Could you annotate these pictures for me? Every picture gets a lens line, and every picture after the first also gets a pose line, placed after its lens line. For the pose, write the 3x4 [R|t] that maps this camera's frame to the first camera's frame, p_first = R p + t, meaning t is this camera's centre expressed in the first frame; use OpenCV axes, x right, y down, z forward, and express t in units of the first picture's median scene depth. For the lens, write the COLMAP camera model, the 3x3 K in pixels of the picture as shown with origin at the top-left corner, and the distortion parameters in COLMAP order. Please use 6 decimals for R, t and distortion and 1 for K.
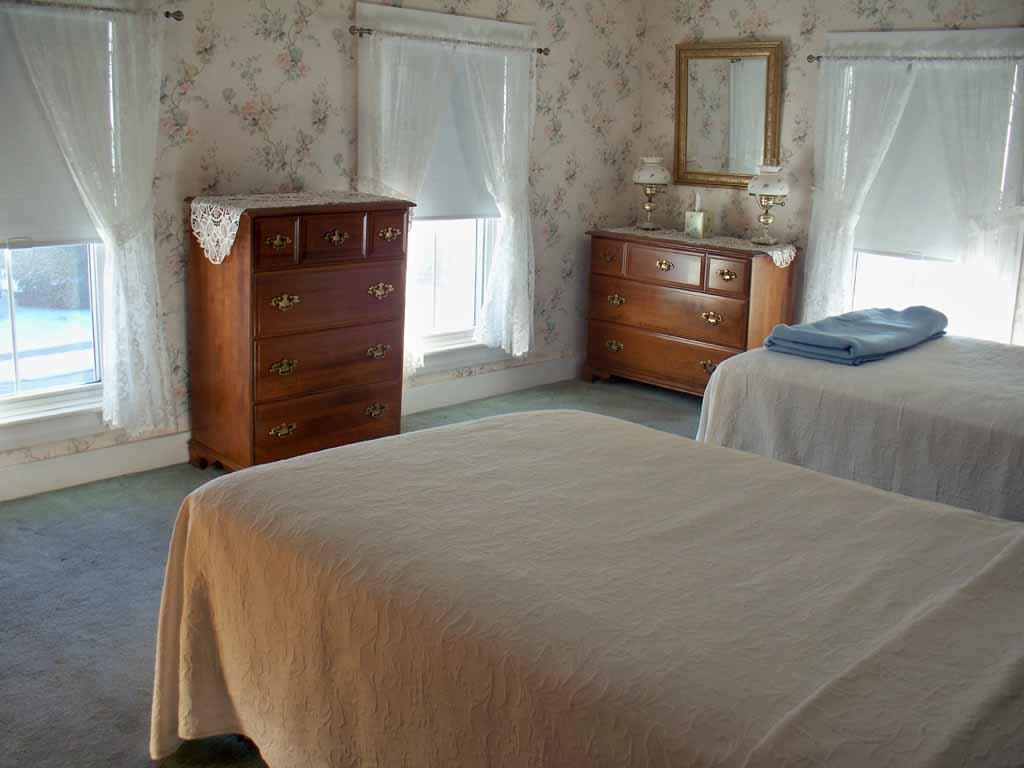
lens RADIAL K [[1071.6, 0, 512.0], [0, 1071.6, 384.0], [0, 0, 1]] dist [-0.206691, 0.254798]
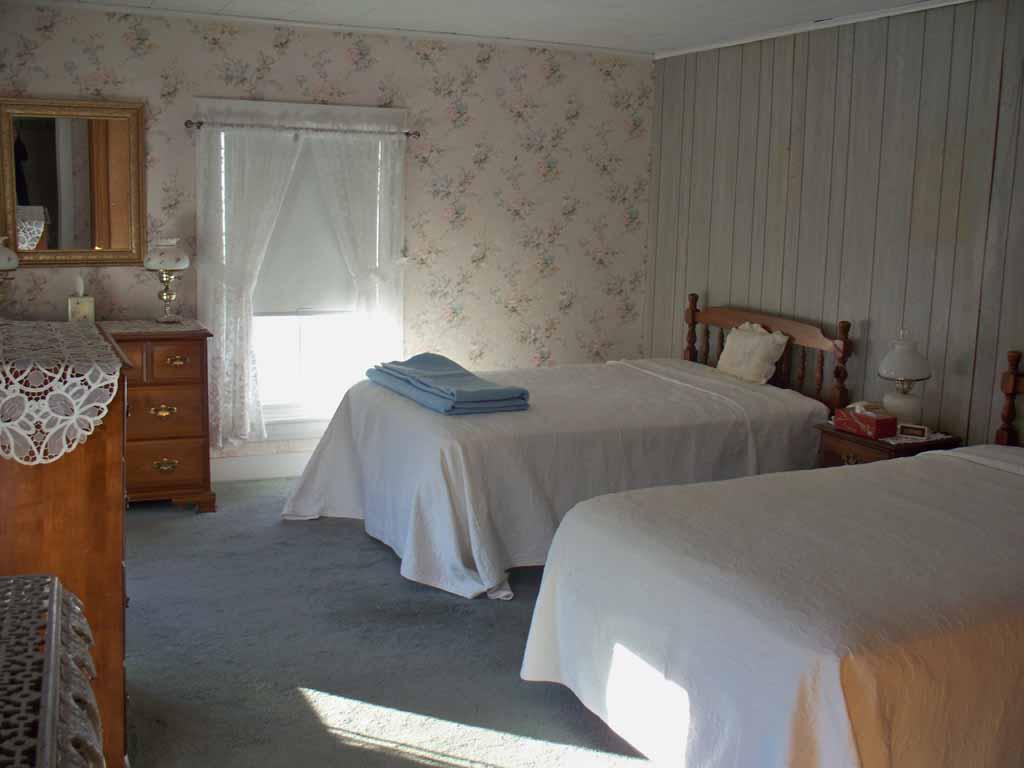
lens RADIAL K [[1071.6, 0, 512.0], [0, 1071.6, 384.0], [0, 0, 1]] dist [-0.206691, 0.254798]
pose [[0.338863, -0.177886, 0.923866, -0.562084], [0.203158, 0.972632, 0.112759, -0.133077], [-0.918640, 0.149481, 0.365728, 0.428906]]
